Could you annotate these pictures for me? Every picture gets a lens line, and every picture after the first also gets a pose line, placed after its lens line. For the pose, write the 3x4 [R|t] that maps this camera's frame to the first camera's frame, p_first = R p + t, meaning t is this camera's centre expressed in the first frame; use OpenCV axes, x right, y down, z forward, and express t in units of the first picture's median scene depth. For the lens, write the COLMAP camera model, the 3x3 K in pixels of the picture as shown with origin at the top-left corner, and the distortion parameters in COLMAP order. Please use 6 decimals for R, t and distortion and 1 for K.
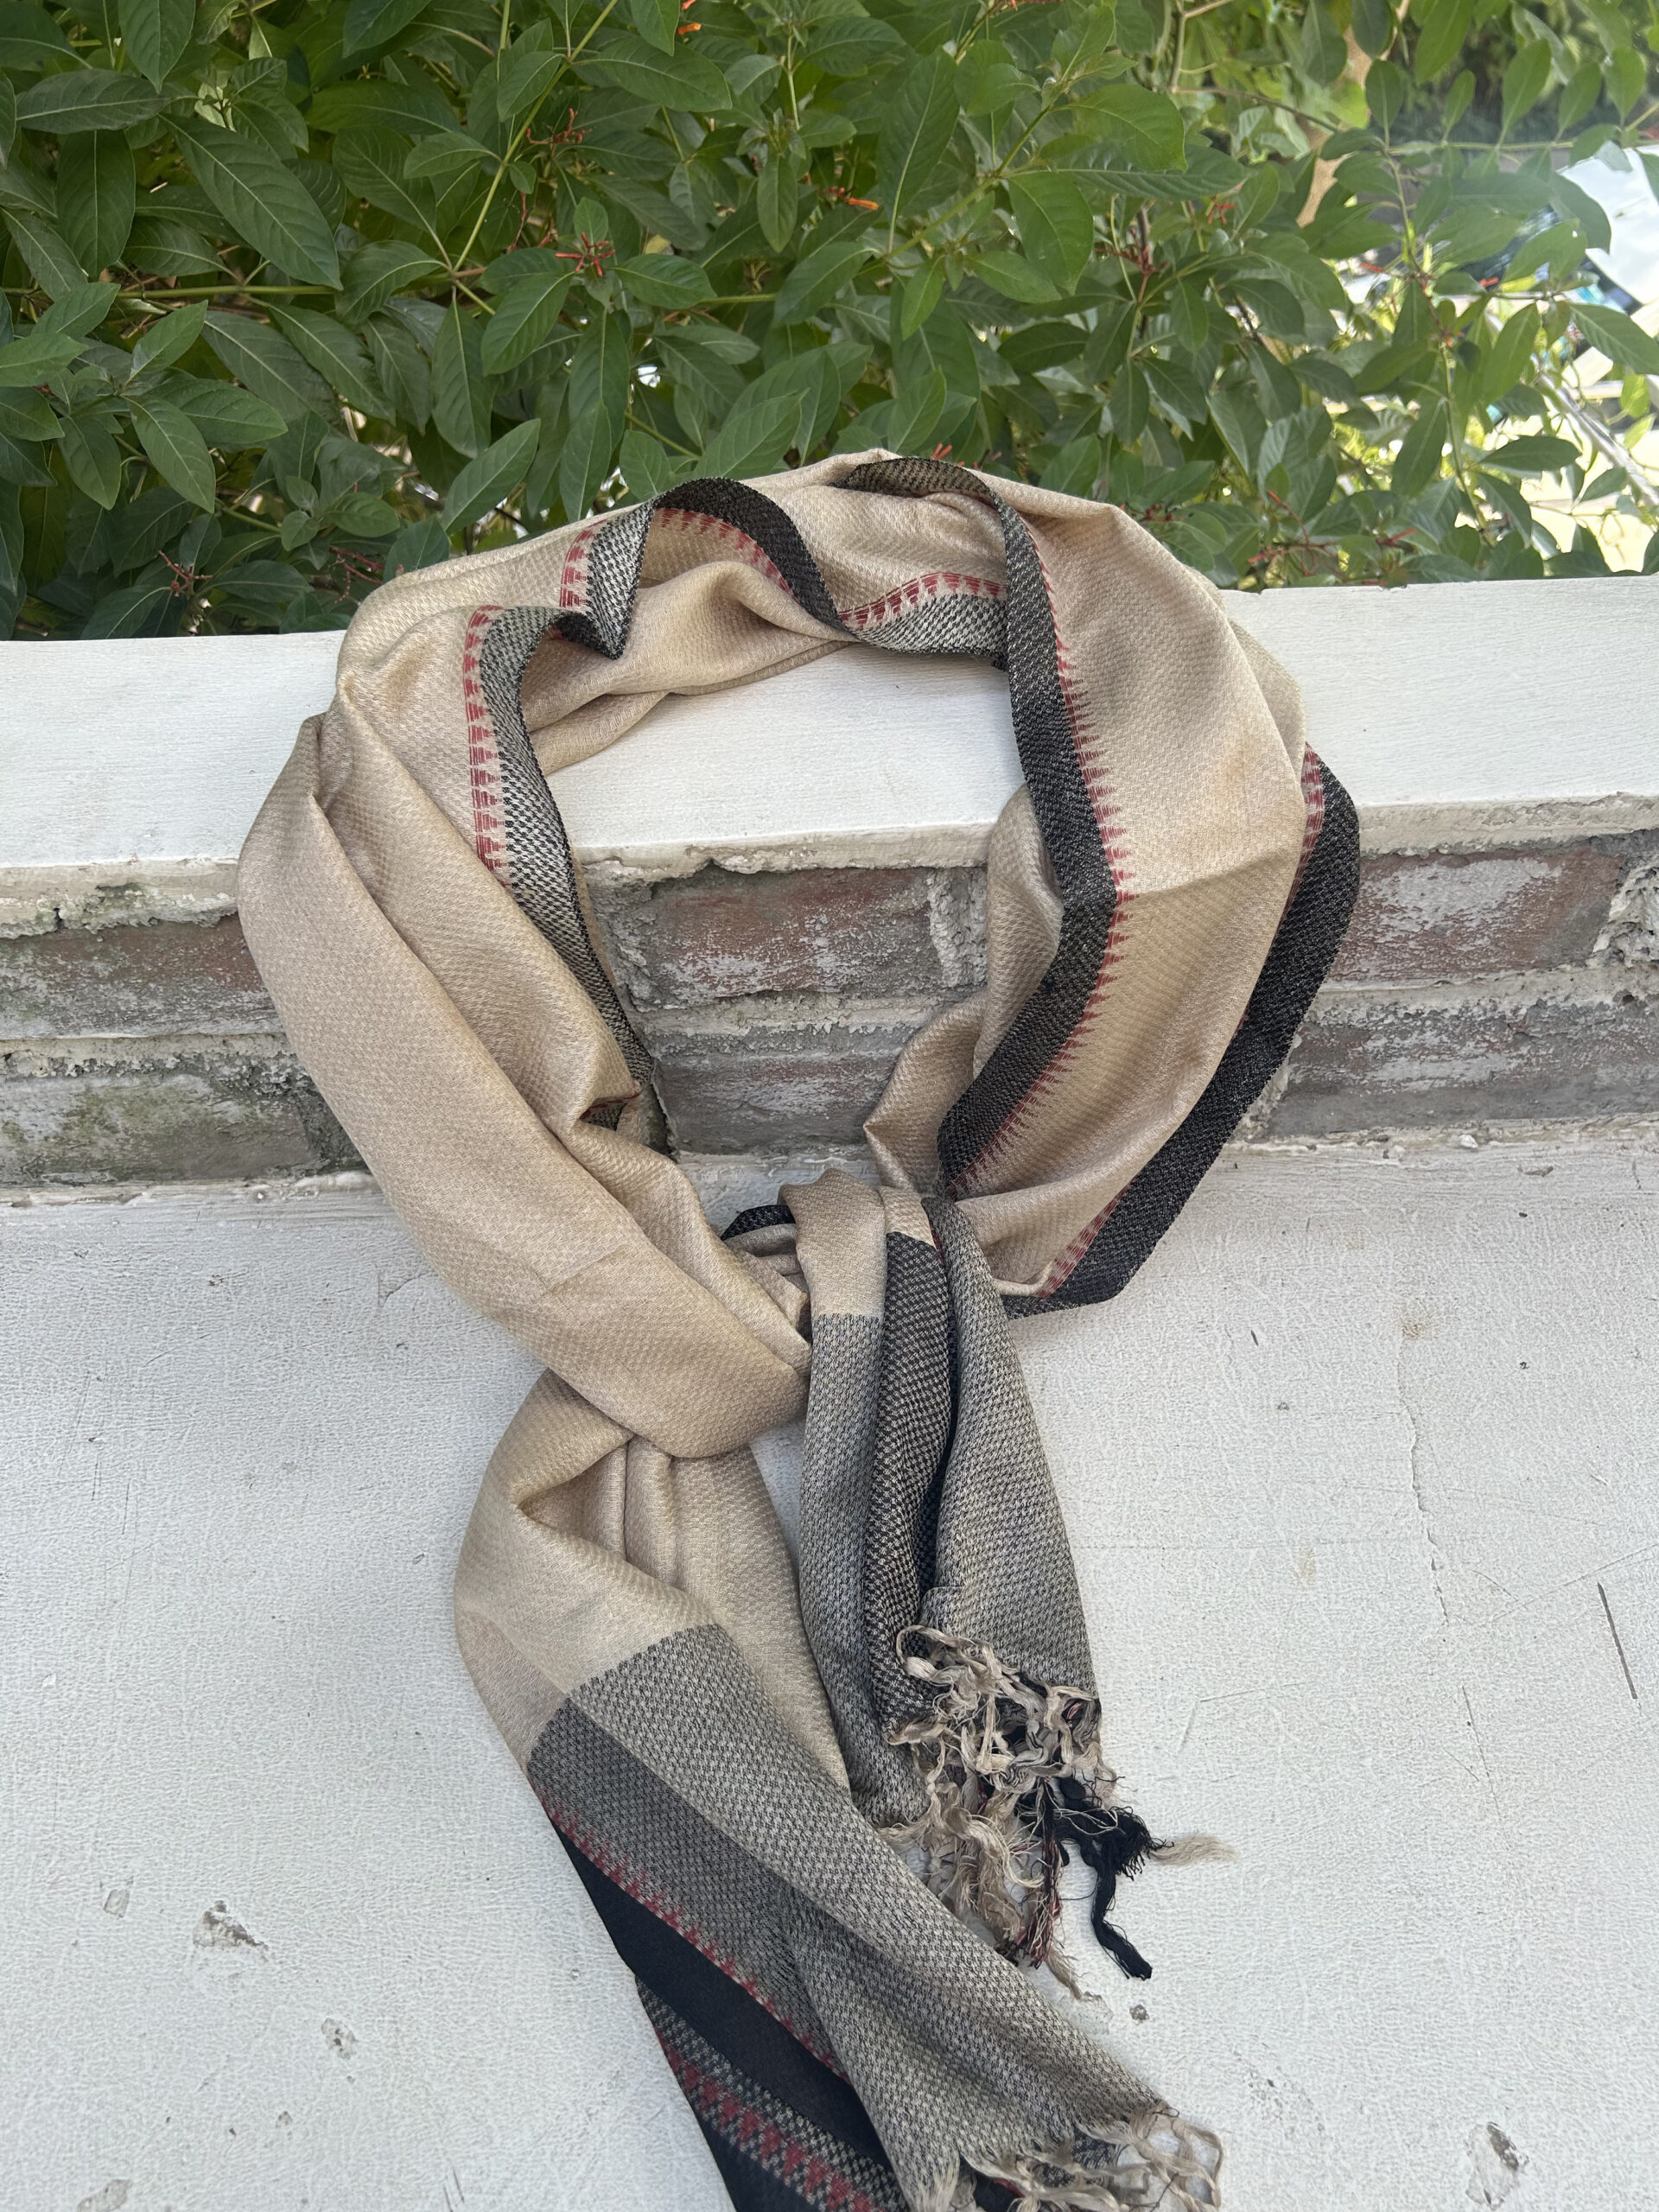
lens RADIAL K [[1693.5, 0, 823.3], [0, 1693.5, 1096.7], [0, 0, 1]] dist [0.030842, -0.045173]
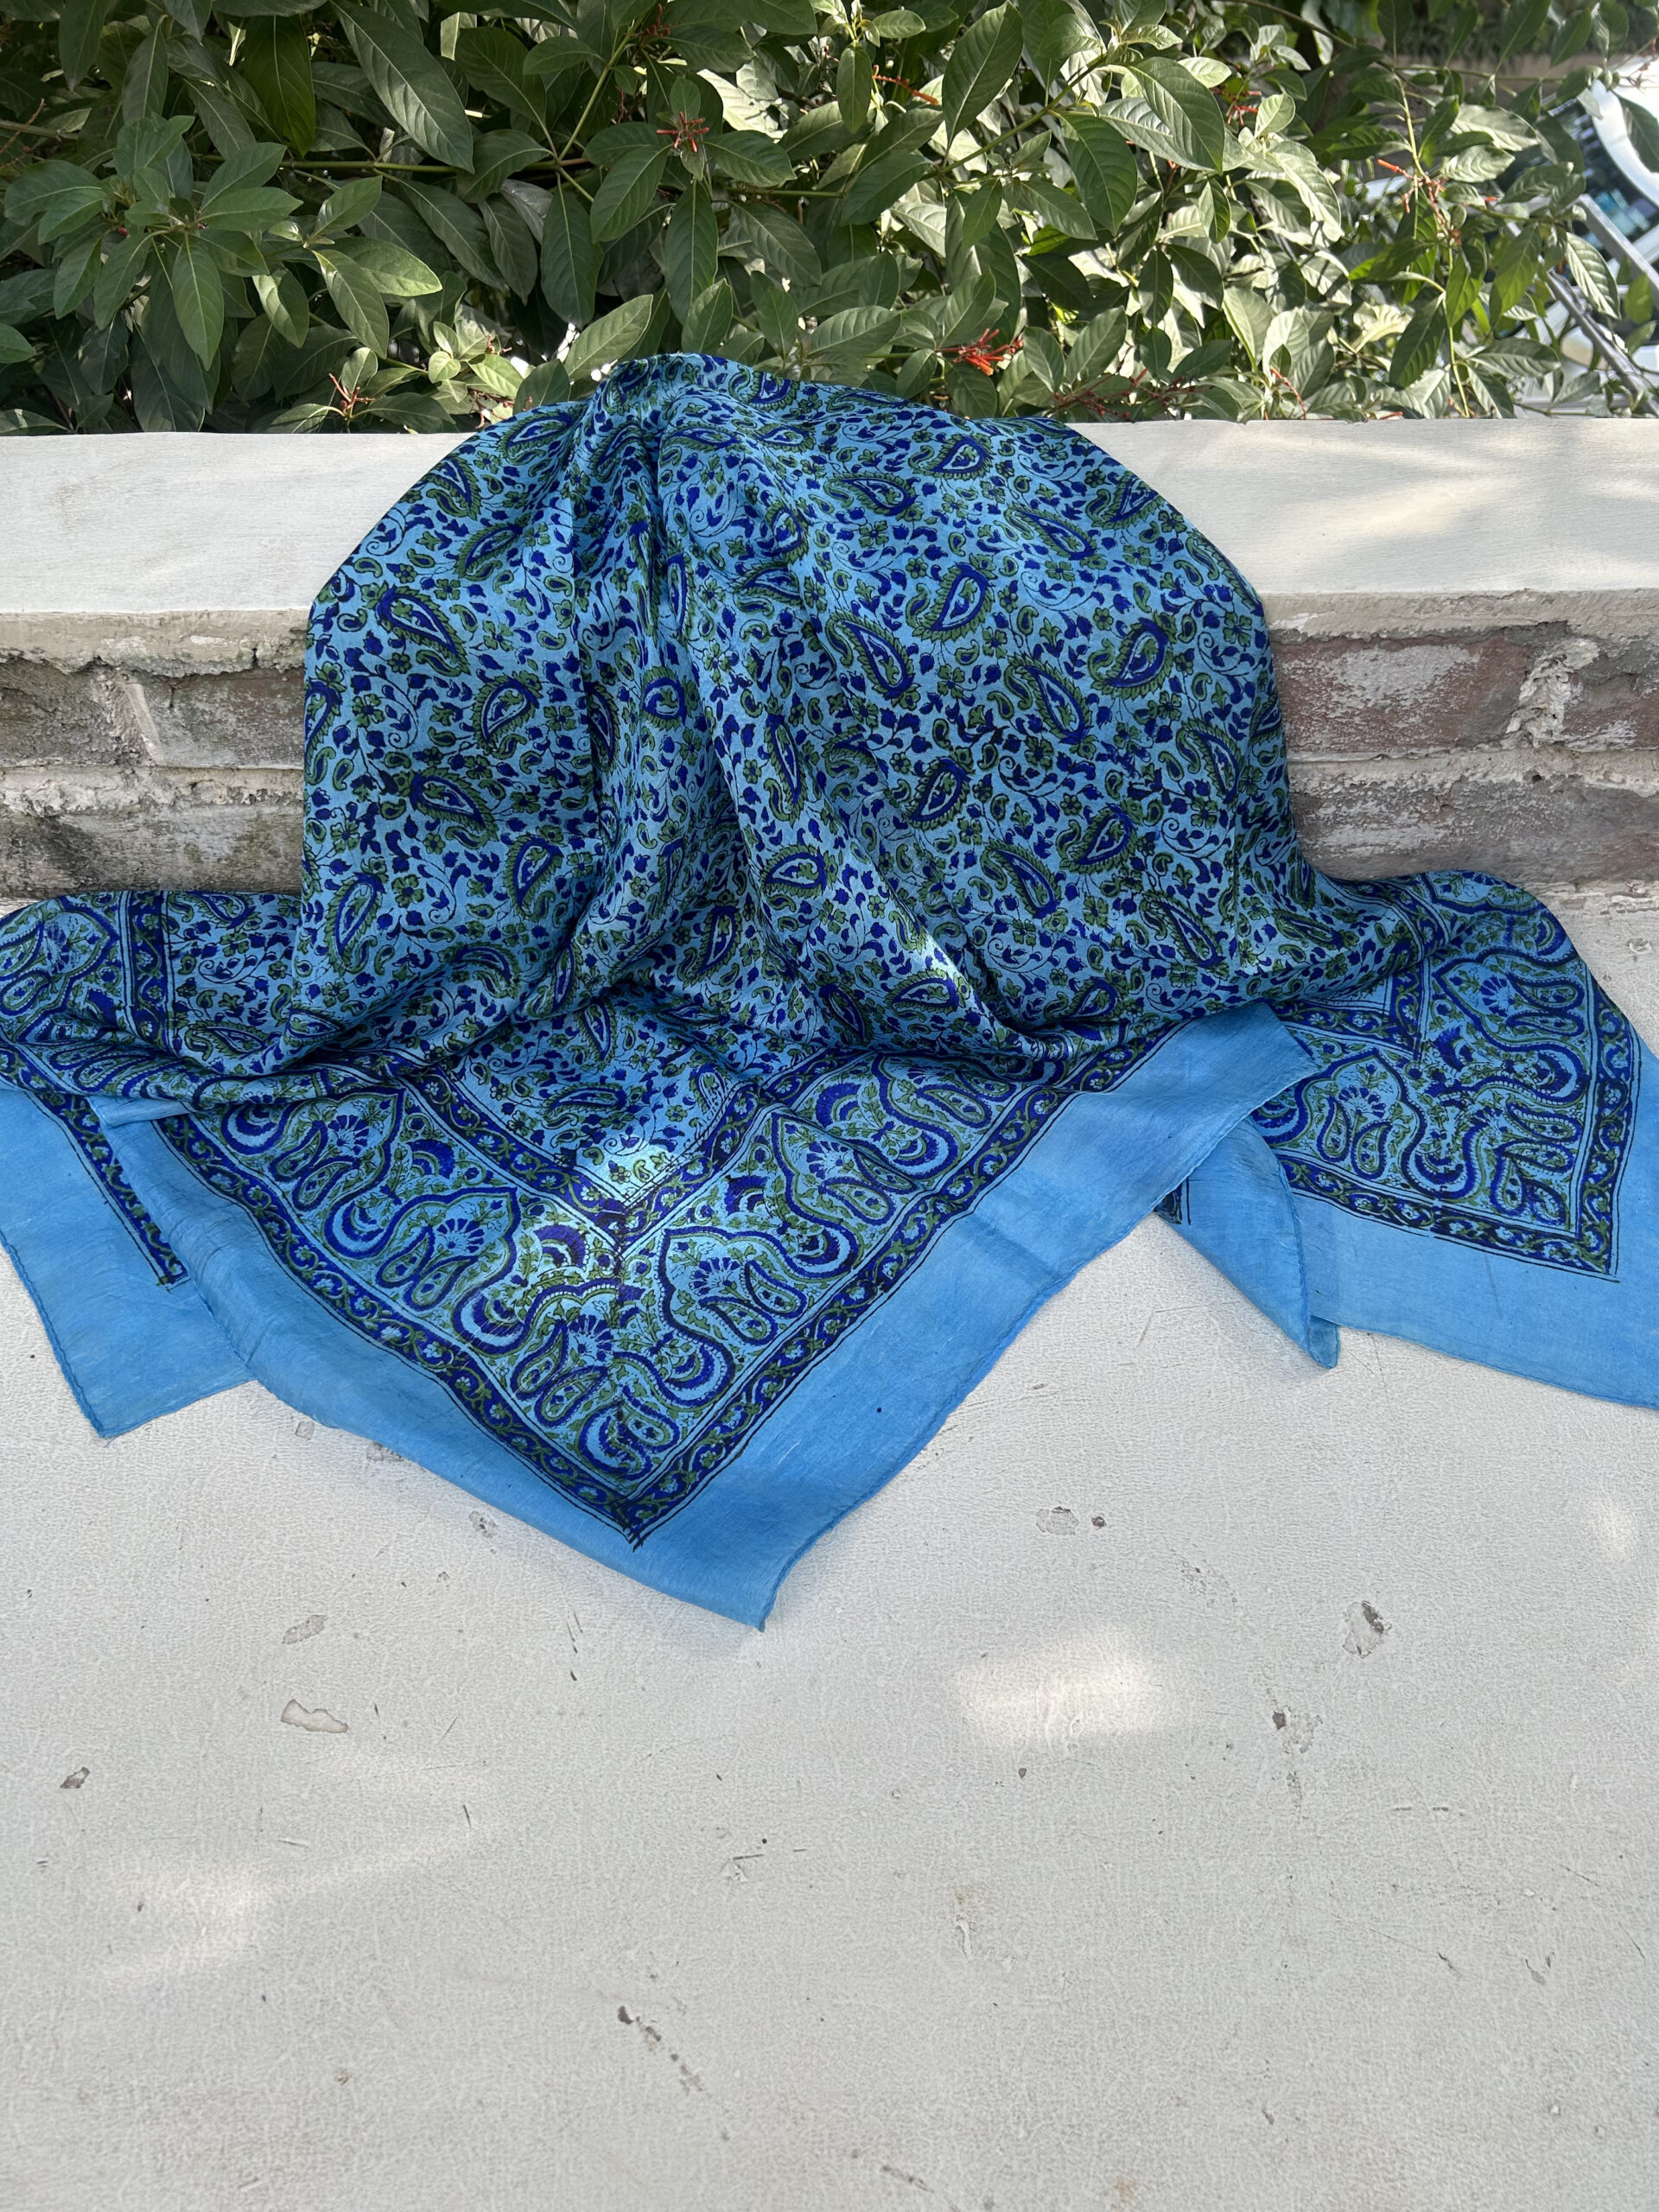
lens RADIAL K [[1693.5, 0, 822.4], [0, 1693.5, 1099.9], [0, 0, 1]] dist [0.030842, -0.045173]
pose [[0.999581, 0.028628, 0.004352, -0.032764], [-0.028824, 0.998080, 0.054826, 0.122712], [-0.002774, -0.054928, 0.998486, -0.223316]]
